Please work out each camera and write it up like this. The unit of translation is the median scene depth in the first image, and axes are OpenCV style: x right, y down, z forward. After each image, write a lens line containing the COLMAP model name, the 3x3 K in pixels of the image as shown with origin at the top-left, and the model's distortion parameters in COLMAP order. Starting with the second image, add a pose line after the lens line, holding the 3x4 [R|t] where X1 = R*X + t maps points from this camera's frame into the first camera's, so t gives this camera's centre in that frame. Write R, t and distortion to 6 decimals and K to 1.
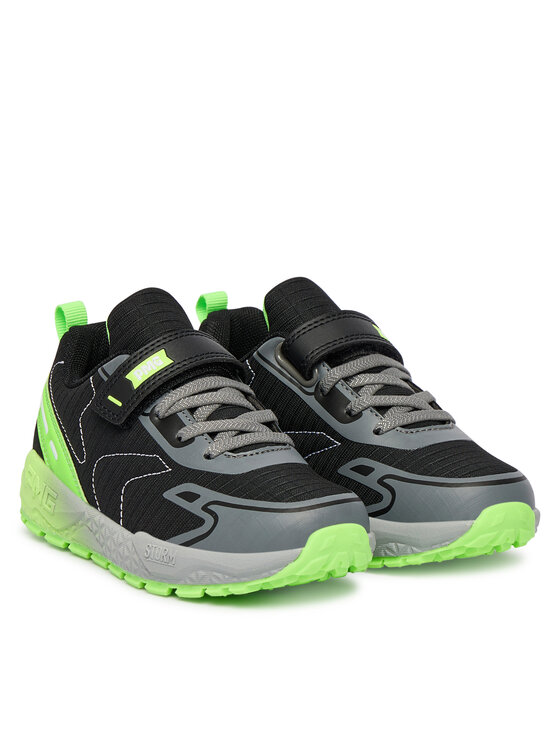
lens RADIAL K [[2192.2, 0, 280.0], [0, 2192.2, 373.0], [0, 0, 1]] dist [0.069196, 0.002181]
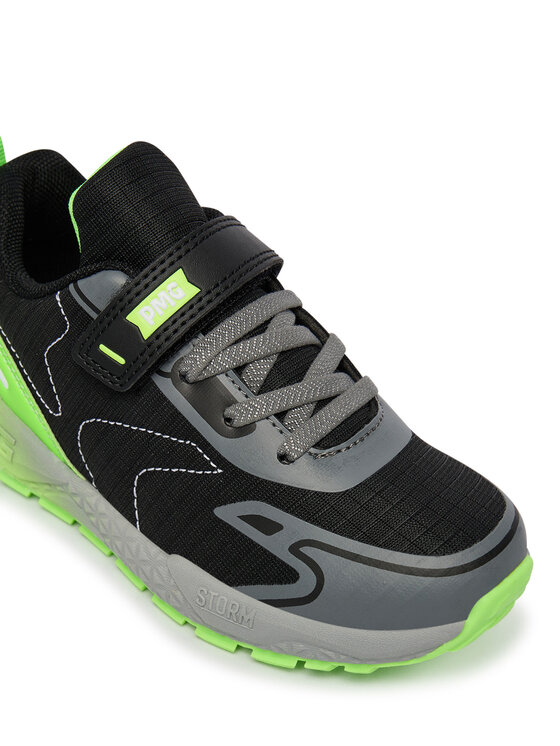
lens RADIAL K [[1261.8, 0, 280.0], [0, 1261.8, 373.0], [0, 0, 1]] dist [-0.015623, 0.013799]
pose [[0.972111, -0.110538, 0.206835, -0.105775], [0.022792, 0.922307, 0.385786, -0.126512], [-0.233409, -0.370313, 0.899104, 0.653788]]
